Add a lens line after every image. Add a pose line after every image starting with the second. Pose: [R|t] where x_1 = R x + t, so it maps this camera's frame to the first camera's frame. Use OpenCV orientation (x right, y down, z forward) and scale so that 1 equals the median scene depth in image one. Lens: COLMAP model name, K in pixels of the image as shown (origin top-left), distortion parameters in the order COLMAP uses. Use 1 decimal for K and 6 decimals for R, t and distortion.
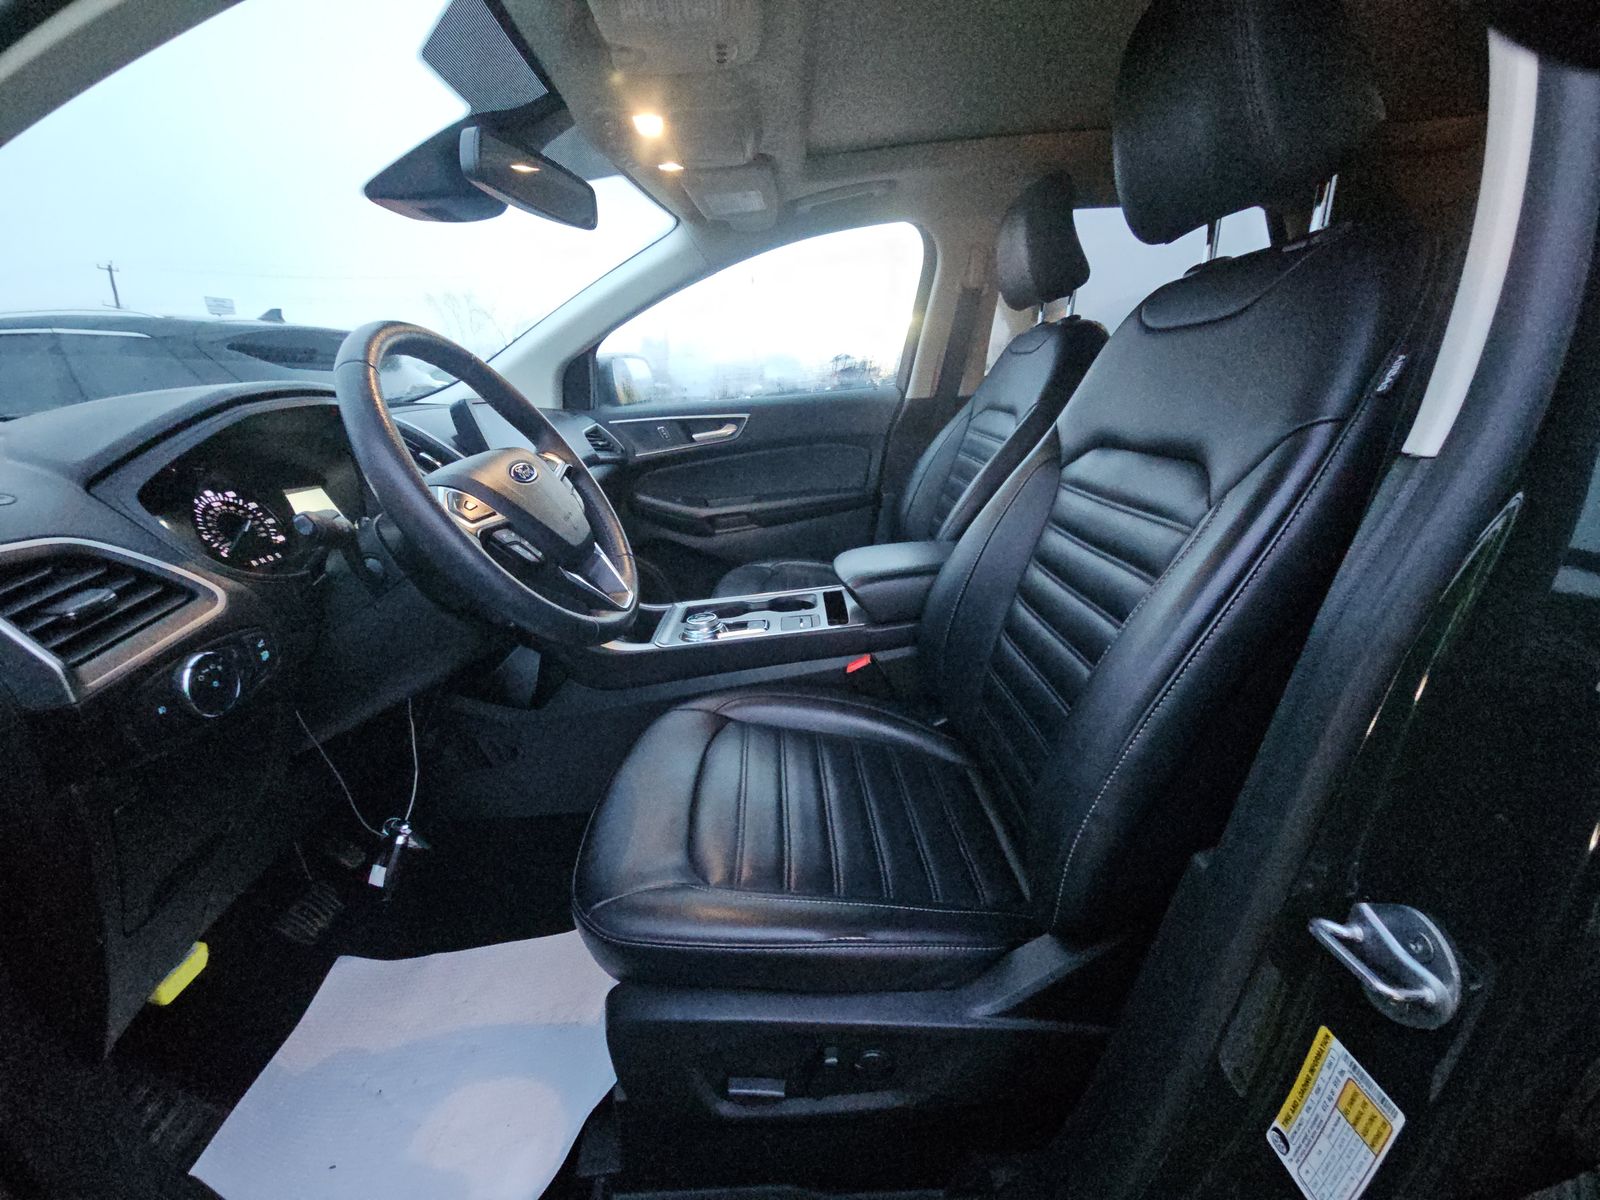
lens RADIAL K [[658.8, 0, 790.0], [0, 658.8, 602.0], [0, 0, 1]] dist [0.028867, -0.021258]
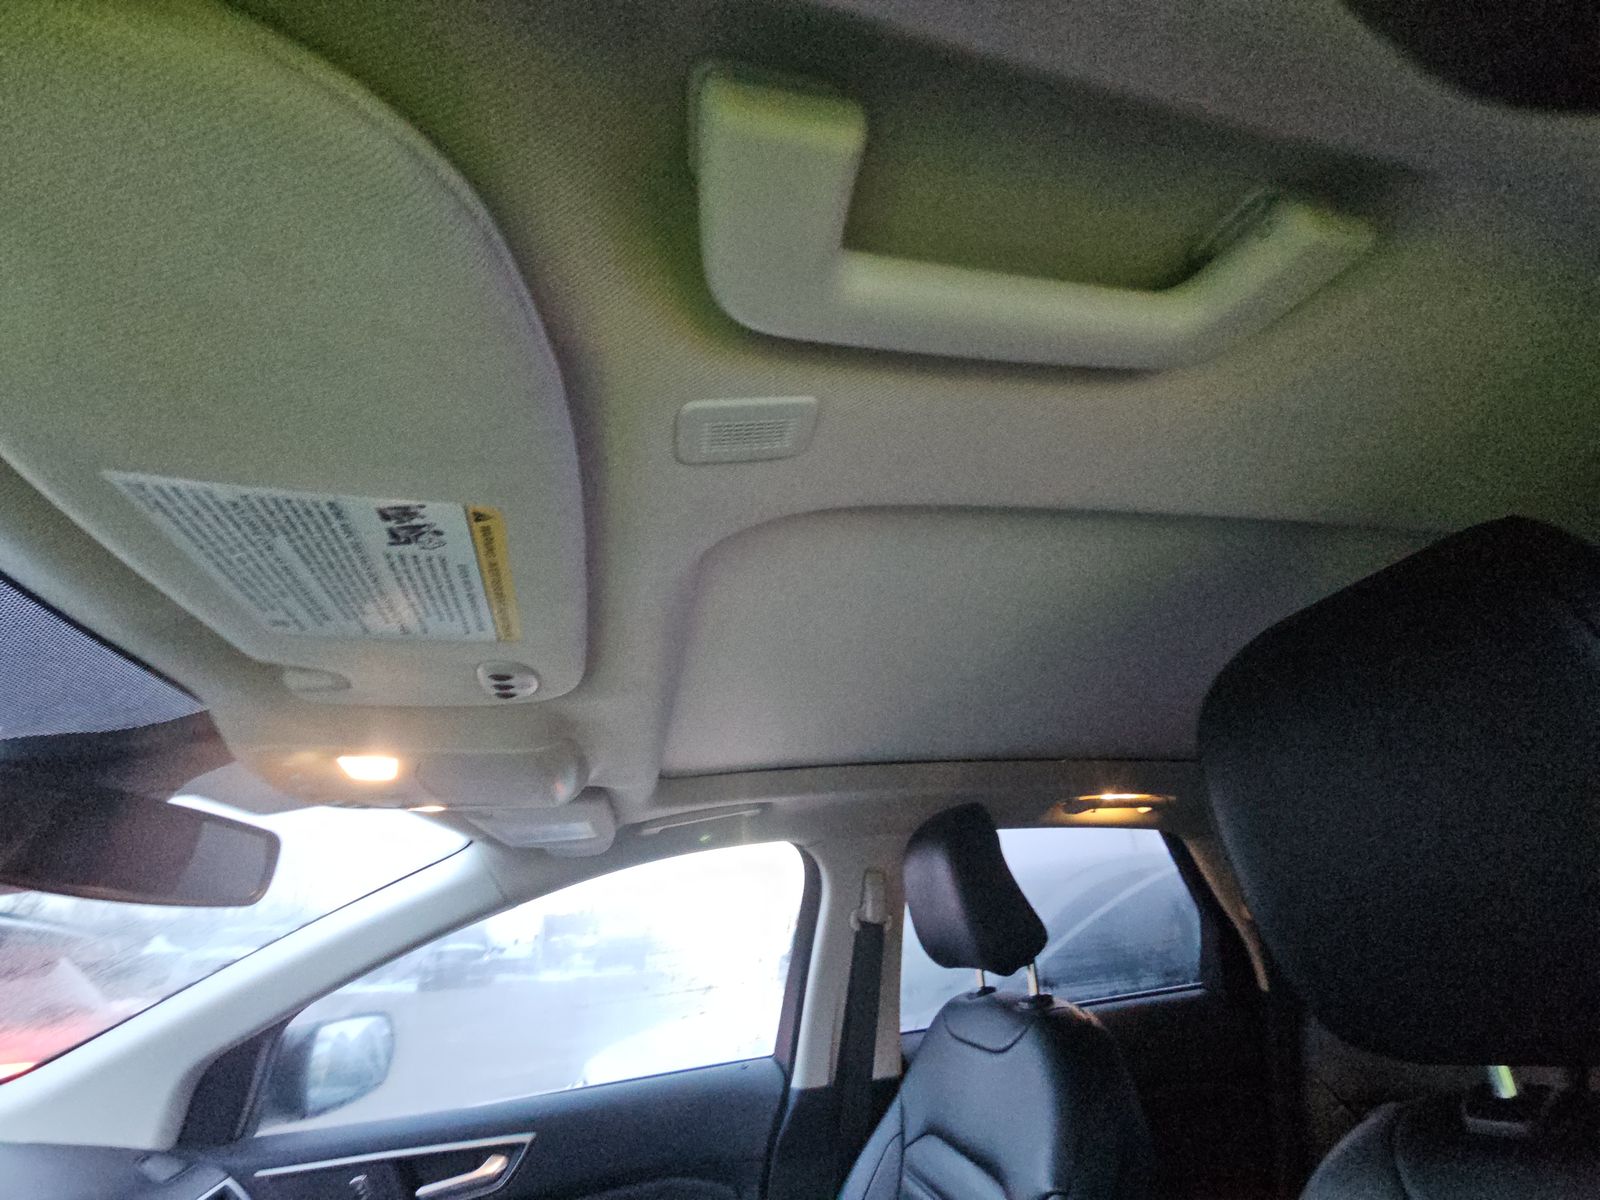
lens RADIAL K [[658.8, 0, 790.0], [0, 658.8, 602.0], [0, 0, 1]] dist [0.028867, -0.021258]
pose [[0.979091, 0.089922, 0.182471, 0.012678], [0.062954, 0.719024, -0.692129, -0.223290], [-0.193439, 0.689144, 0.698328, 0.241377]]
